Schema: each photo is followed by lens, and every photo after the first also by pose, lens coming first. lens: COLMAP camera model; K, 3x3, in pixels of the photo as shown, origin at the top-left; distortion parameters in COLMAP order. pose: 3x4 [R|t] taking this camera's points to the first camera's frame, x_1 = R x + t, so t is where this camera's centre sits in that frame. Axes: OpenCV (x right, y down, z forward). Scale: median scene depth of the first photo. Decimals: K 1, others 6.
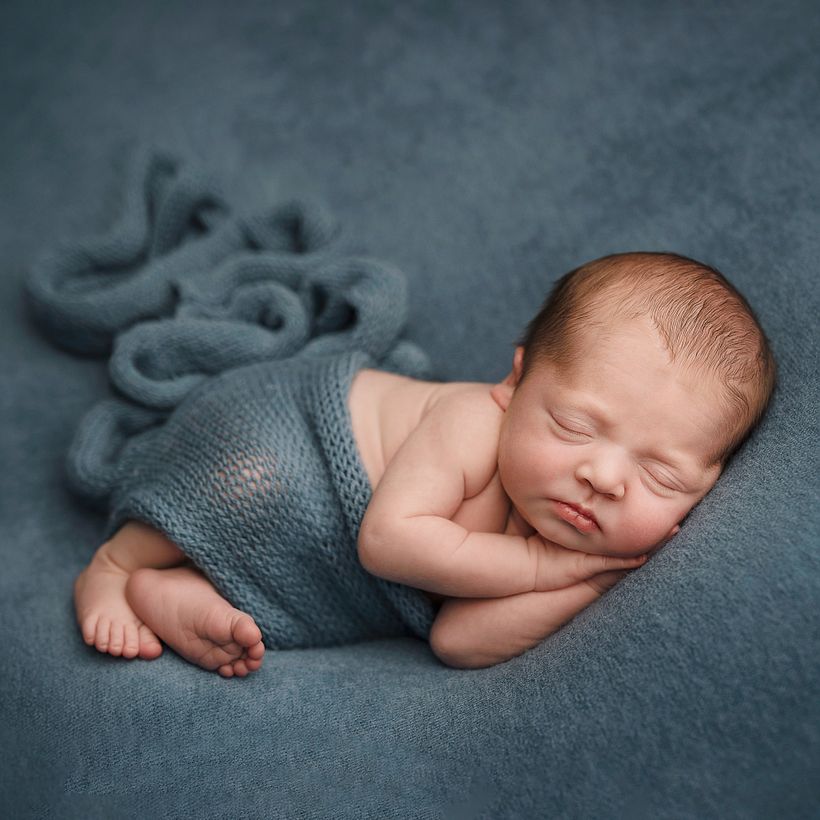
lens RADIAL K [[1623.9, 0, 410.0], [0, 1623.9, 410.0], [0, 0, 1]] dist [0.181634, -0.396979]
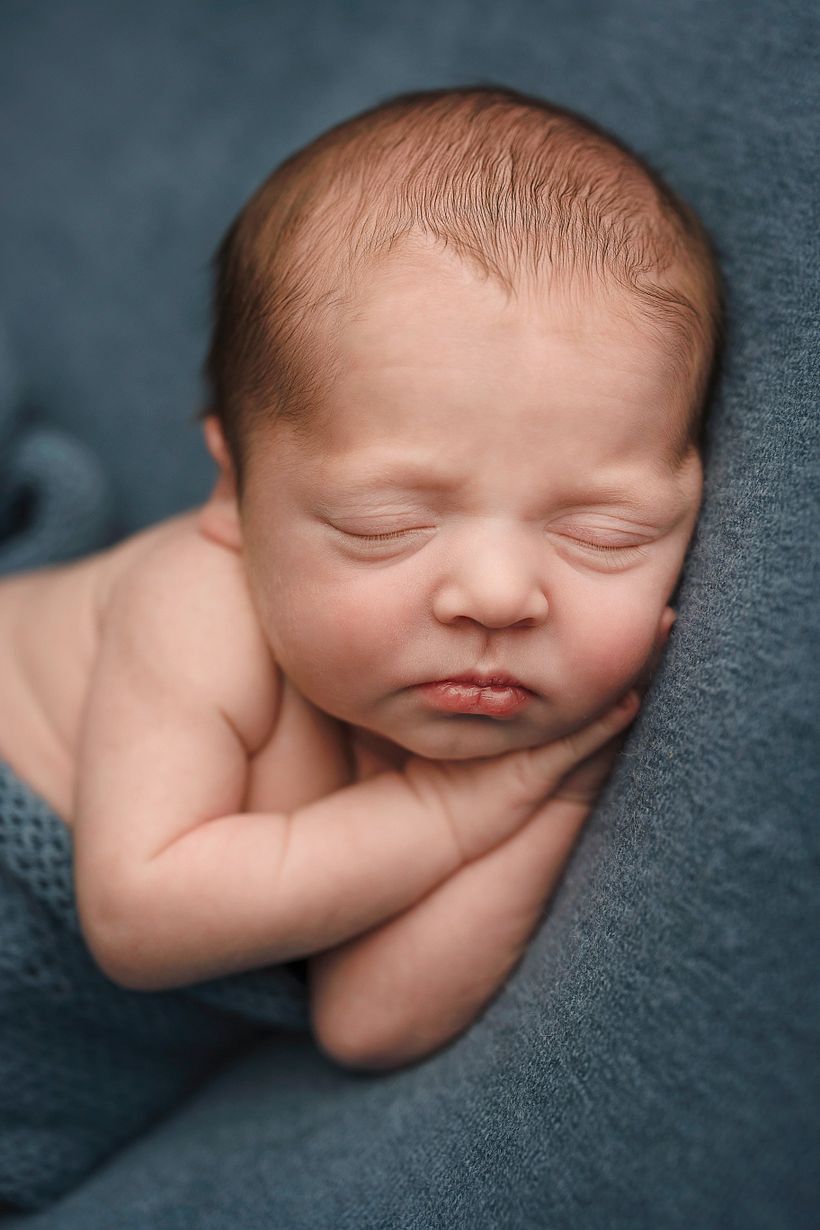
lens RADIAL K [[1589.1, 0, 410.0], [0, 1589.1, 615.0], [0, 0, 1]] dist [0.043773, -0.470207]
pose [[0.884477, -0.460533, 0.074903, 0.061518], [0.450633, 0.884777, 0.118738, -0.016276], [-0.120956, -0.071267, 0.990096, 0.552162]]
